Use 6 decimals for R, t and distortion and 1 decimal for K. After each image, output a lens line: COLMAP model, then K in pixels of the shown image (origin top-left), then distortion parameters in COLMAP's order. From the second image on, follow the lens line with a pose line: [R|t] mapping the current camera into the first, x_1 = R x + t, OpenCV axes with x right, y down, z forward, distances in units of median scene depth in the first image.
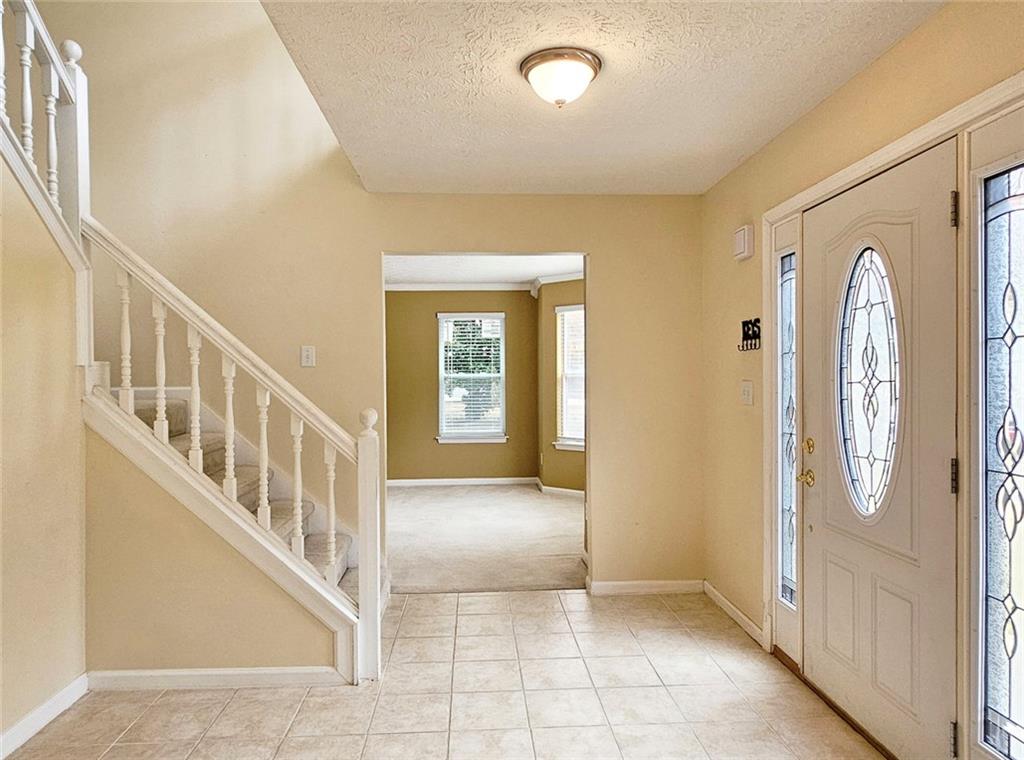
lens RADIAL K [[689.6, 0, 512.0], [0, 689.6, 380.0], [0, 0, 1]] dist [0.001612, 0.001421]
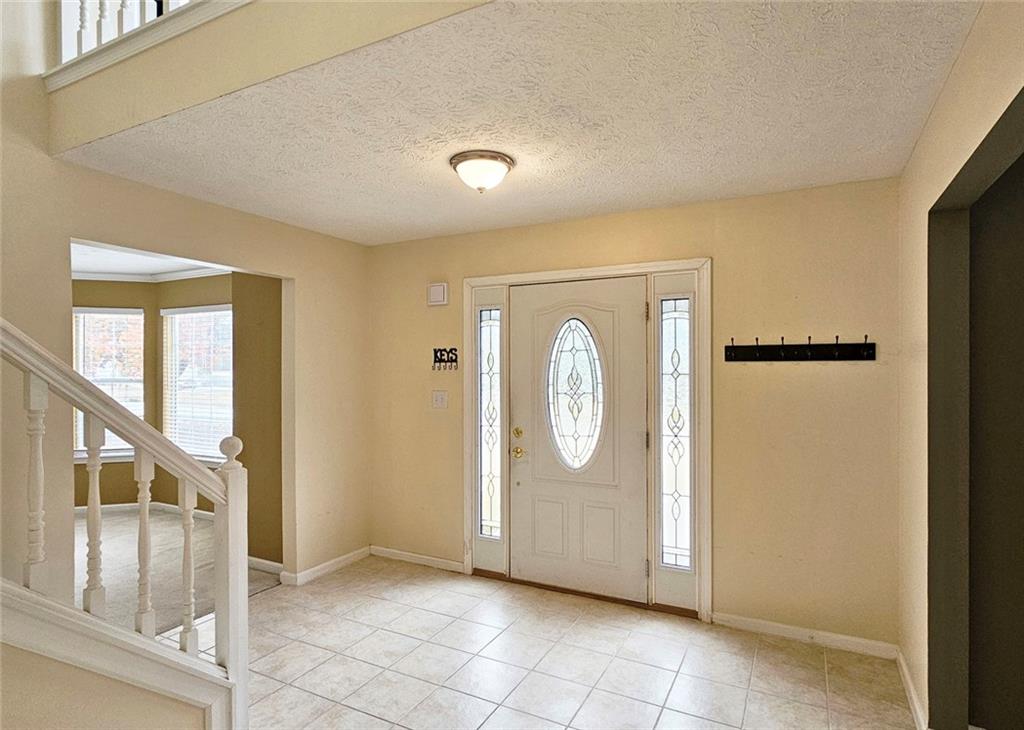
lens RADIAL K [[552.8, 0, 512.0], [0, 552.8, 365.0], [0, 0, 1]] dist [-0.002341, -0.000221]
pose [[0.510174, 0.011117, 0.859999, -0.657927], [0.003890, 0.999876, -0.015232, -0.040305], [-0.860062, 0.011116, 0.510068, 0.336721]]
